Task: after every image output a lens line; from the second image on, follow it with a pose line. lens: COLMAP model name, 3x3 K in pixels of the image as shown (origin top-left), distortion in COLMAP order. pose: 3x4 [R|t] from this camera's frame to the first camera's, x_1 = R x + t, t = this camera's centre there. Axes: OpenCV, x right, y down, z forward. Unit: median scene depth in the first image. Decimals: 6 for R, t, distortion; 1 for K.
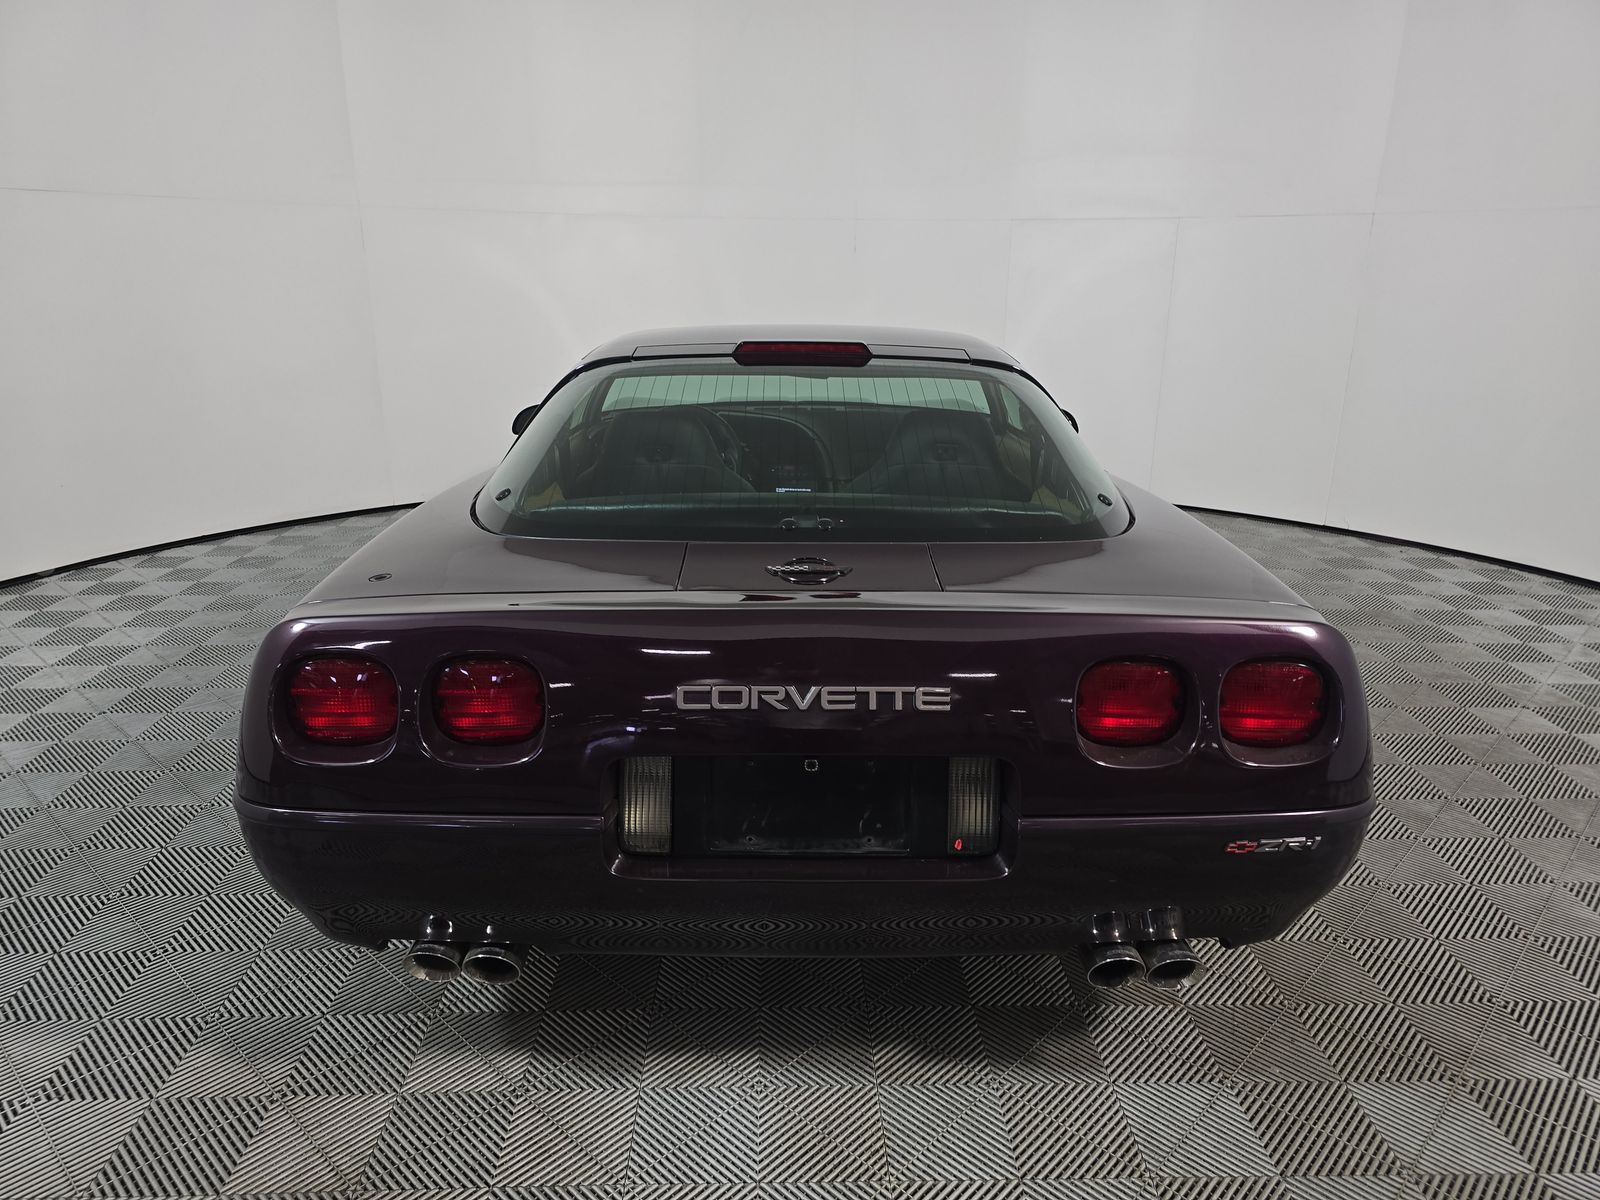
lens RADIAL K [[1077.2, 0, 799.4], [0, 1077.2, 599.7], [0, 0, 1]] dist [-0.002763, -0.000312]
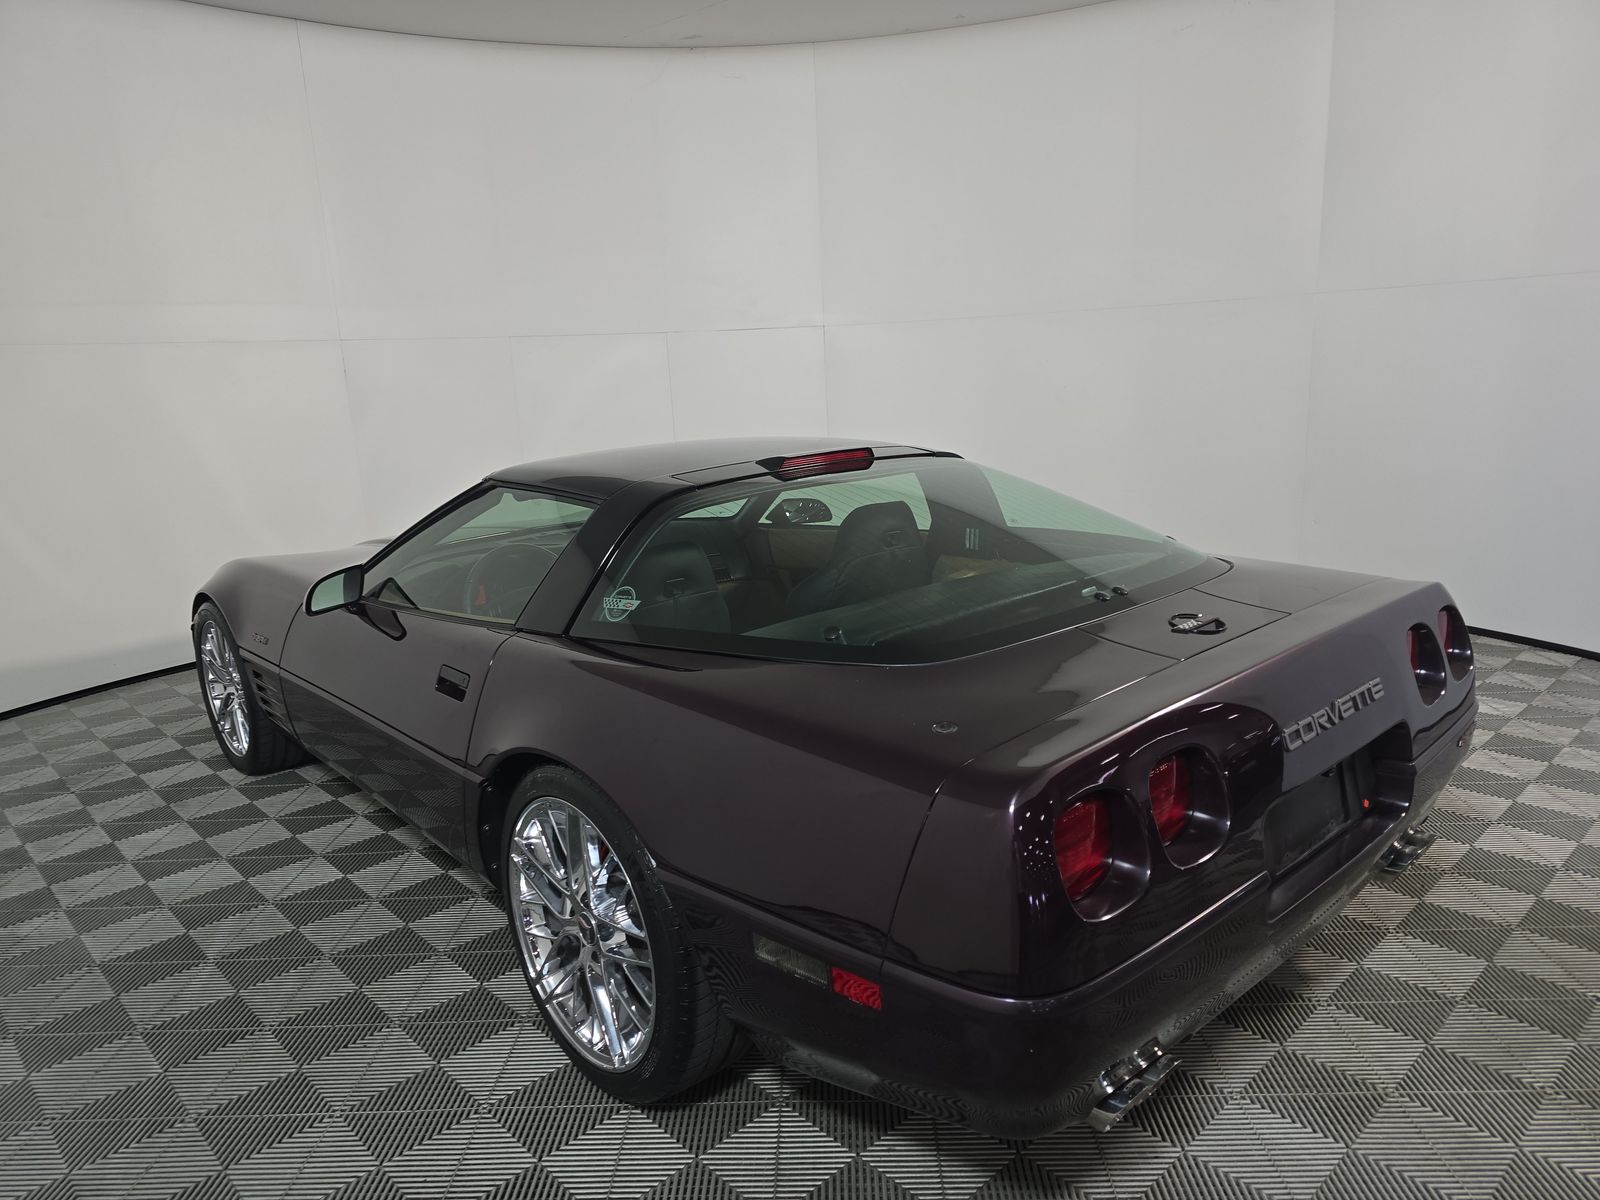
lens RADIAL K [[1077.2, 0, 803.2], [0, 1077.2, 600.3], [0, 0, 1]] dist [-0.002763, -0.000312]
pose [[0.740518, -0.179885, 0.647515, -1.152214], [0.252614, 0.967357, -0.020157, -0.148737], [-0.622752, 0.178498, 0.761786, 0.448293]]
